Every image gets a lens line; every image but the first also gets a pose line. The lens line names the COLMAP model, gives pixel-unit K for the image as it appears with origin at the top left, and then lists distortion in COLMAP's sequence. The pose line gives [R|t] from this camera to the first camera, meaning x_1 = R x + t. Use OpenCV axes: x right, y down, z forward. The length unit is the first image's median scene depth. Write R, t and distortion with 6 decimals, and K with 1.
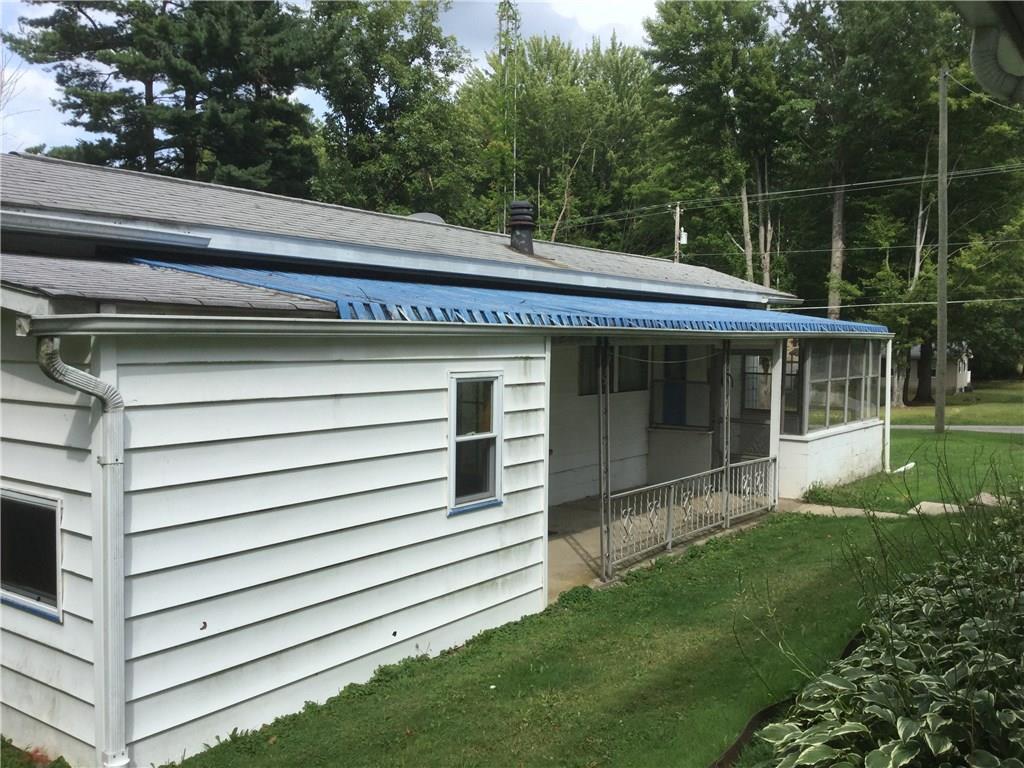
lens RADIAL K [[939.2, 0, 512.0], [0, 939.2, 384.0], [0, 0, 1]] dist [0.128665, -0.245347]
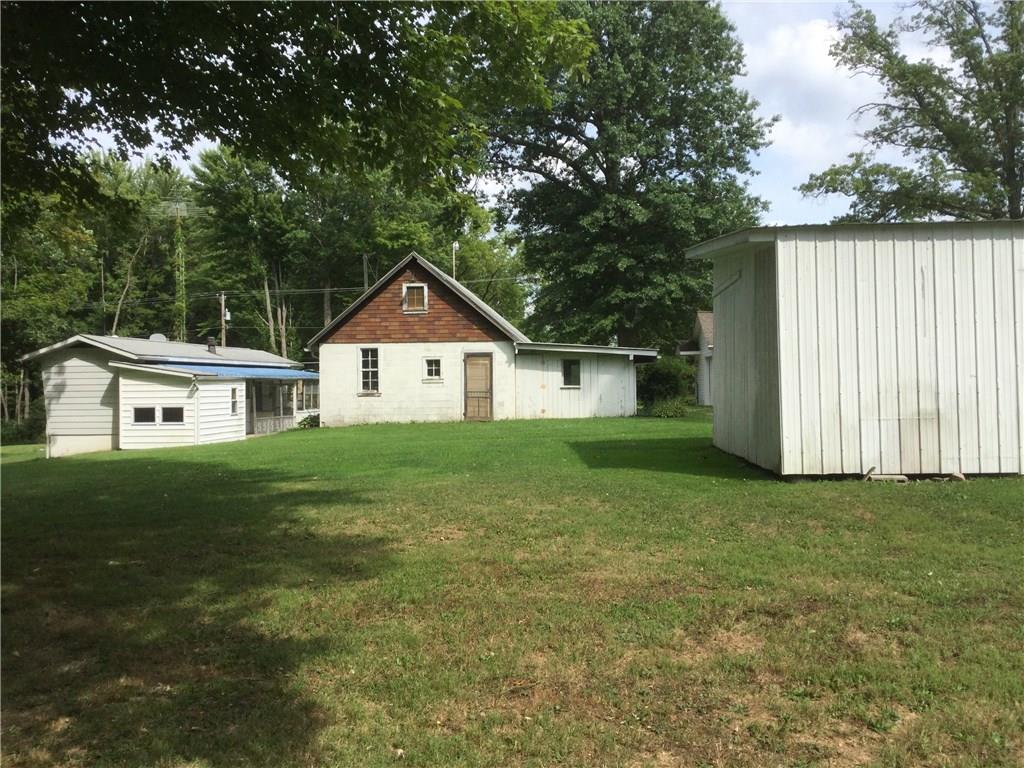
lens RADIAL K [[939.2, 0, 512.0], [0, 939.2, 384.0], [0, 0, 1]] dist [0.128665, -0.245347]
pose [[0.875582, -0.021911, 0.482572, -0.152228], [0.044476, 0.998384, -0.035366, 0.028081], [-0.481017, 0.052429, 0.875142, -0.529294]]
